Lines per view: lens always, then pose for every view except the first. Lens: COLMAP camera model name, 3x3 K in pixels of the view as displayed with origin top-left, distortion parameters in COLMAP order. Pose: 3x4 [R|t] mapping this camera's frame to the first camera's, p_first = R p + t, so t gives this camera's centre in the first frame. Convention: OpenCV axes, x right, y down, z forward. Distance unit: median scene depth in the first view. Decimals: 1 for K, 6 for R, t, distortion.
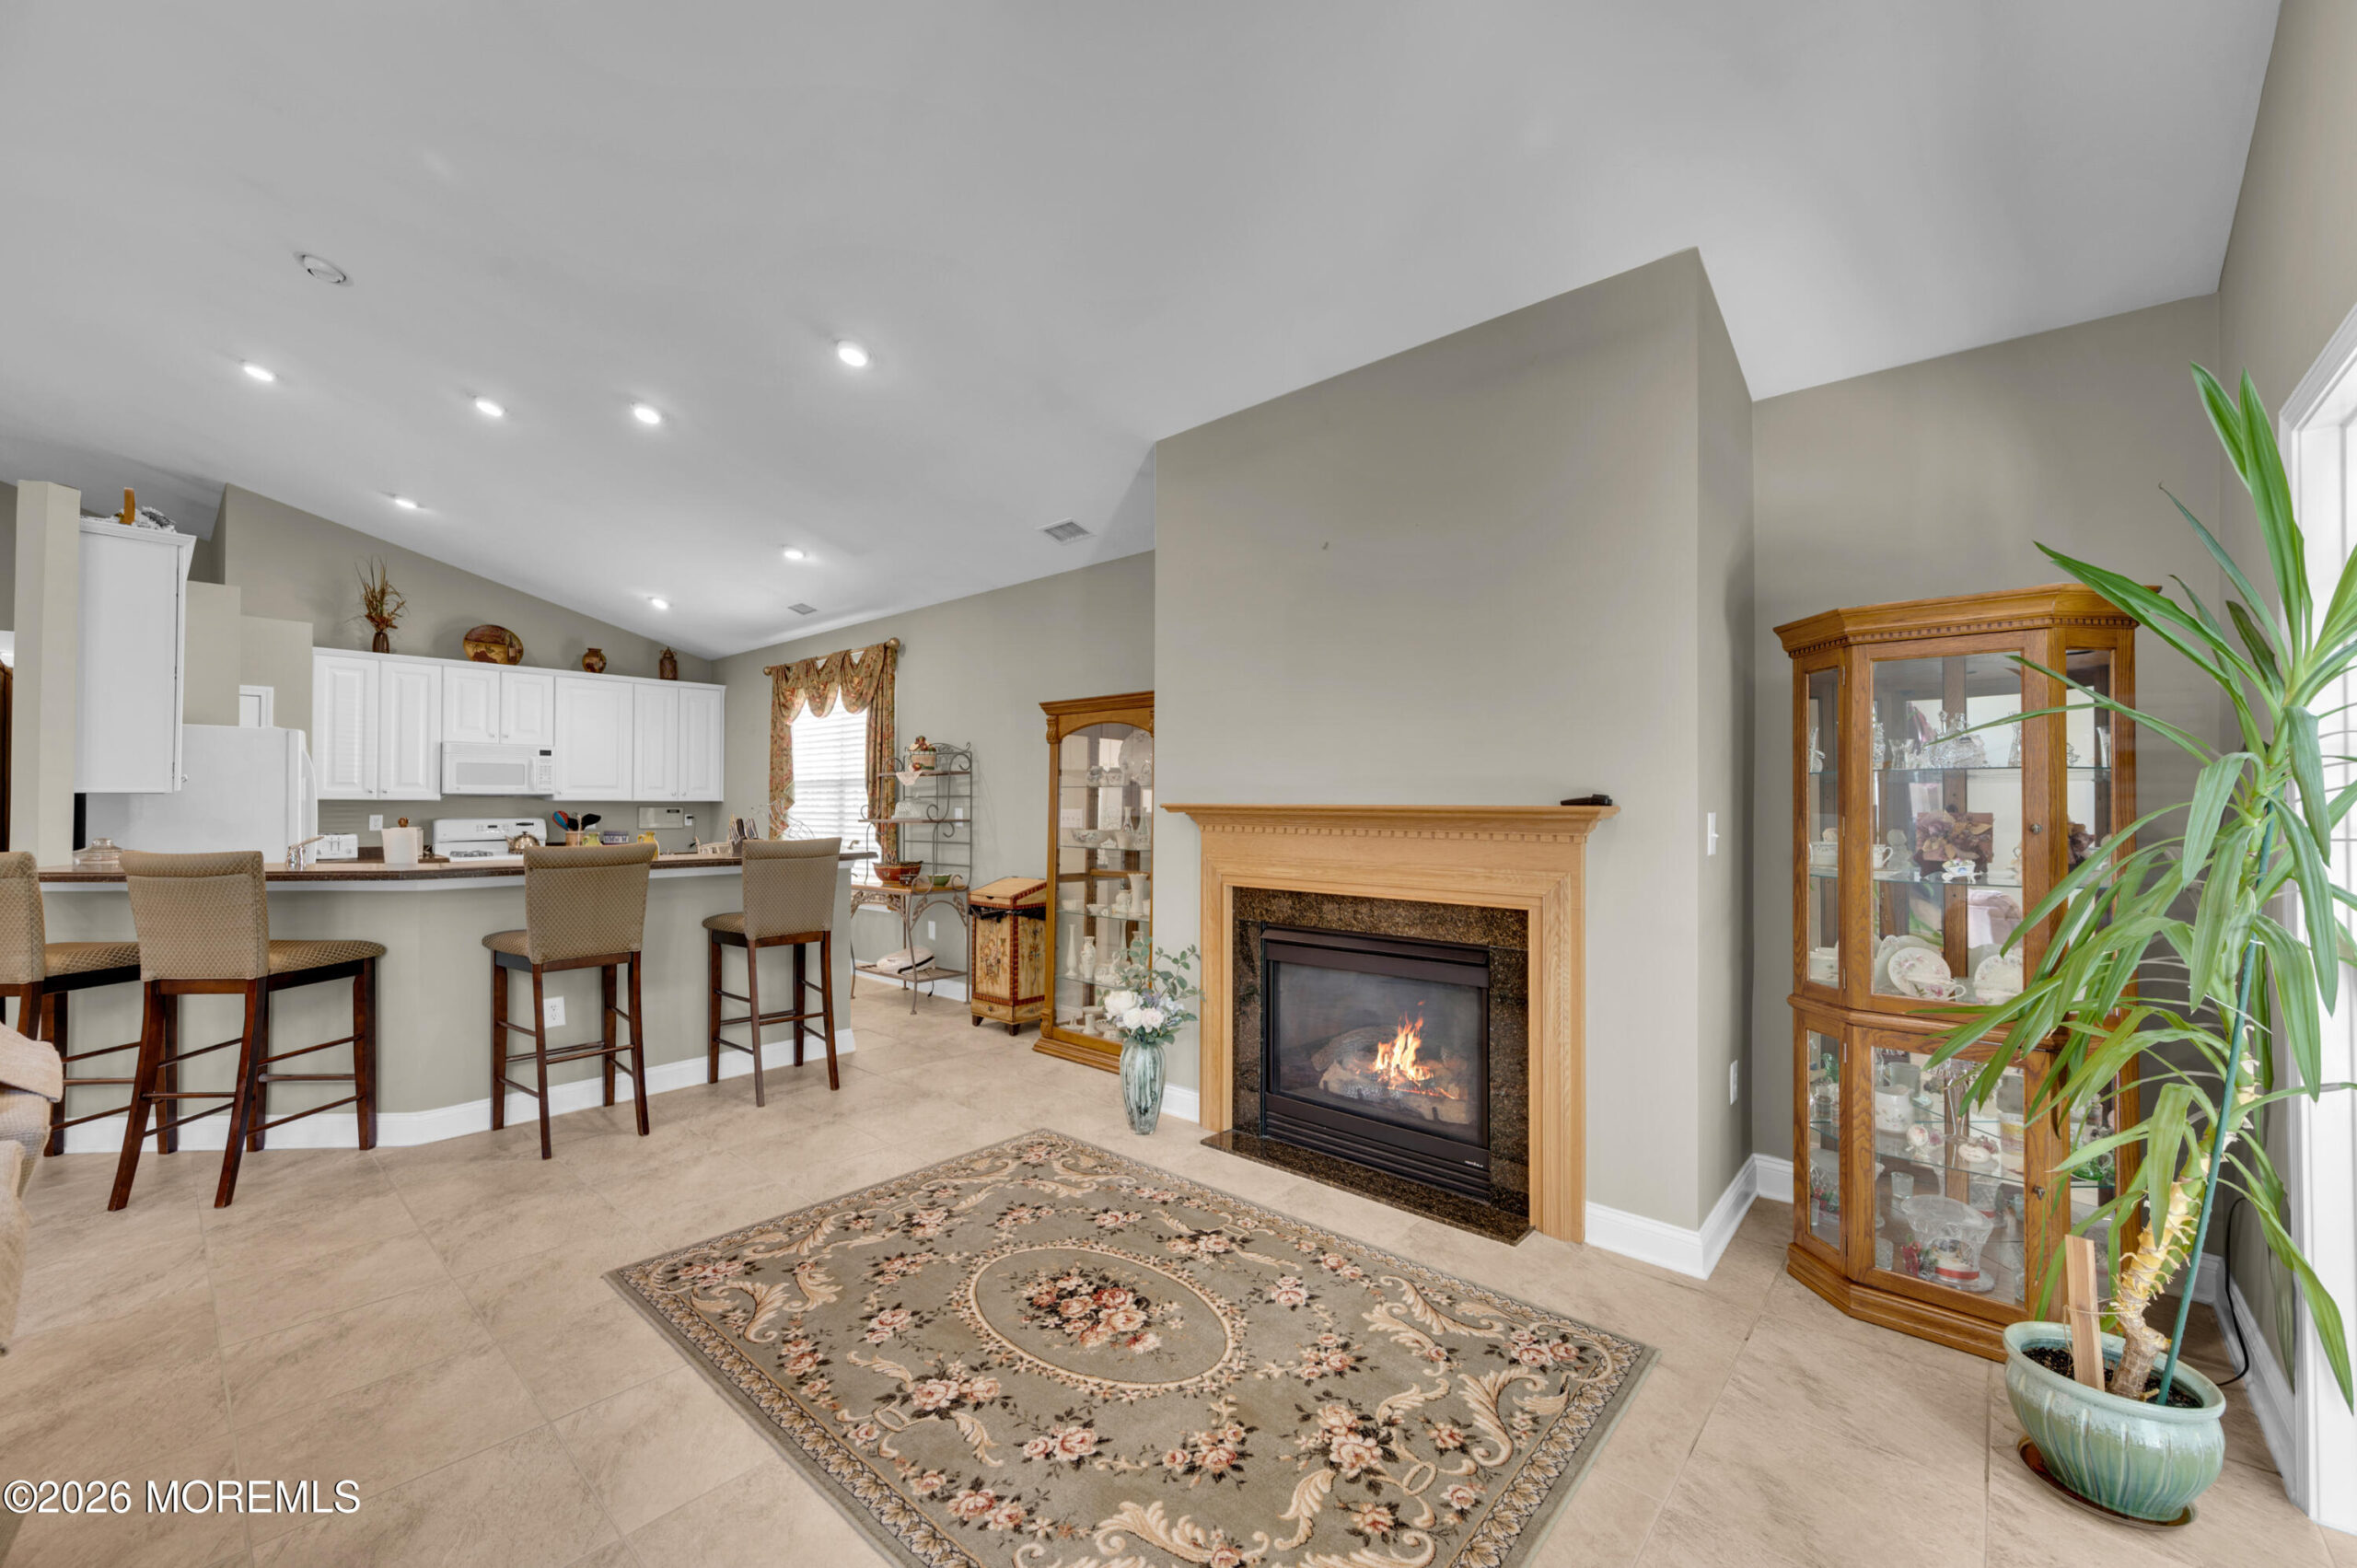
lens RADIAL K [[920.9, 0, 1160.0], [0, 920.9, 794.3], [0, 0, 1]] dist [-0.002225, 0.000096]
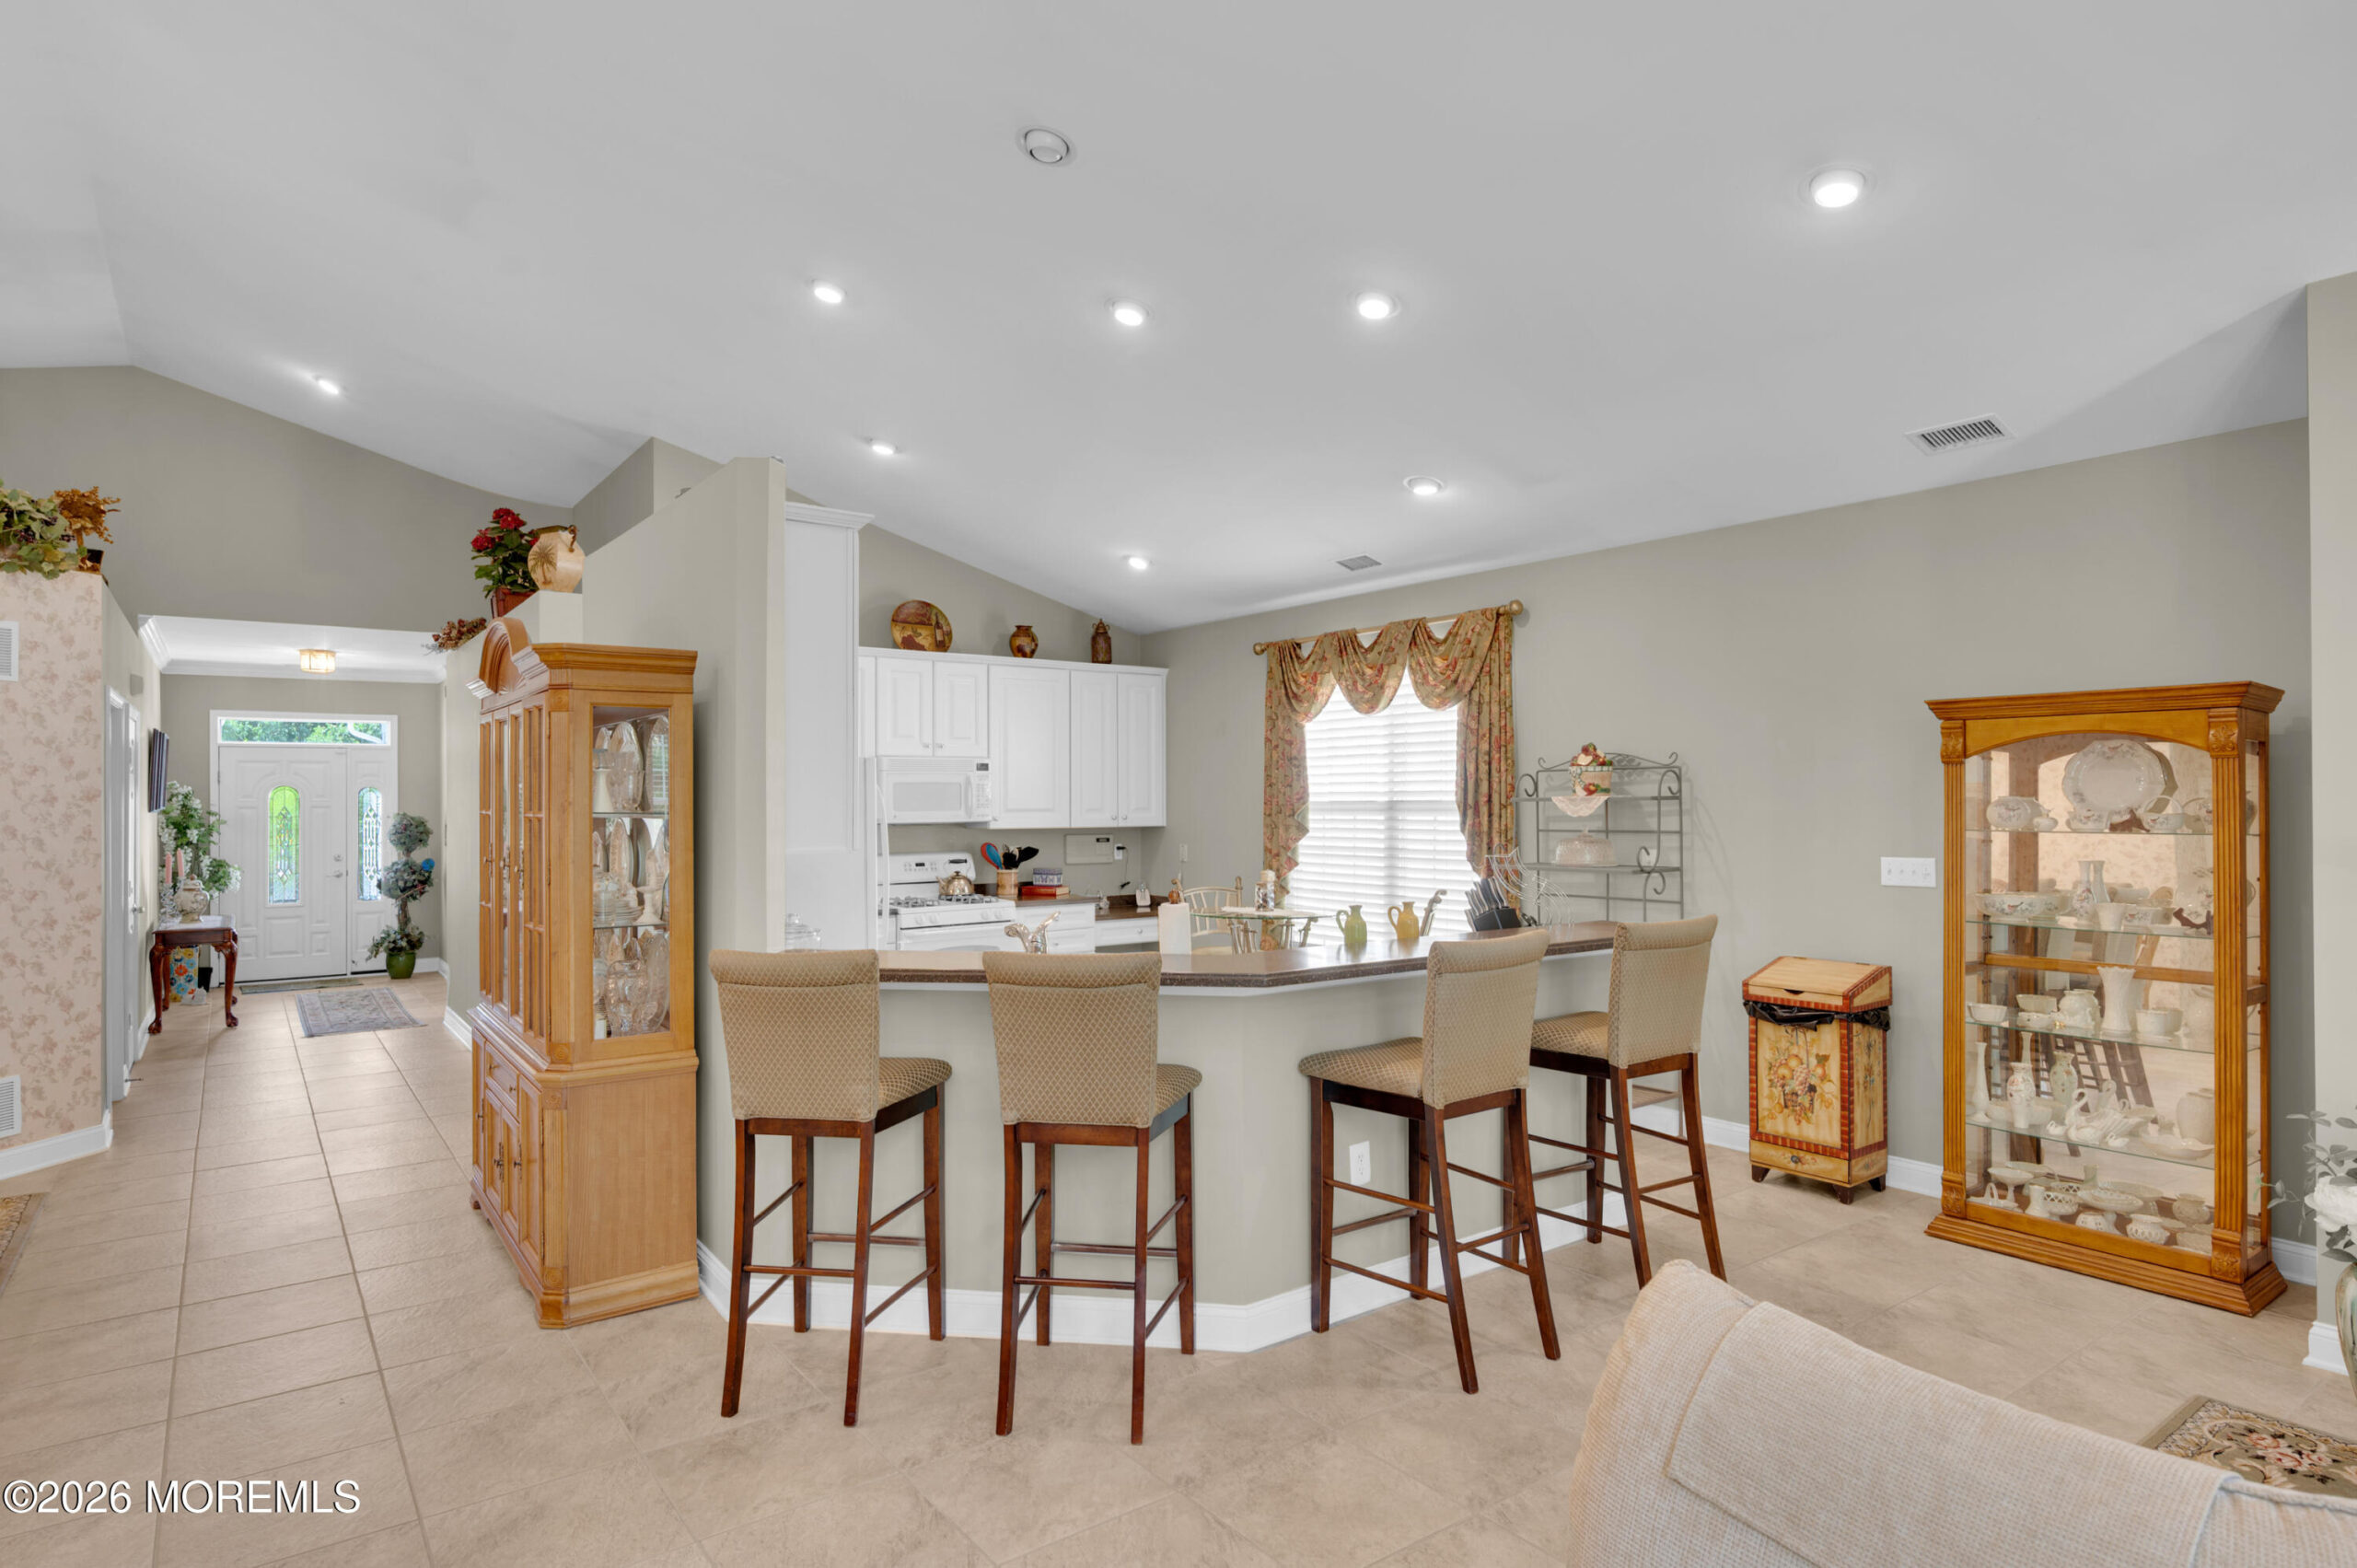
lens RADIAL K [[1276.5, 0, 1178.9], [0, 1276.5, 789.8], [0, 0, 1]] dist [0.000264, 0.000363]
pose [[0.979761, -0.007803, -0.200018, -0.543827], [0.008497, 0.999960, 0.002609, -0.049968], [0.199990, -0.004256, 0.979789, 0.010703]]
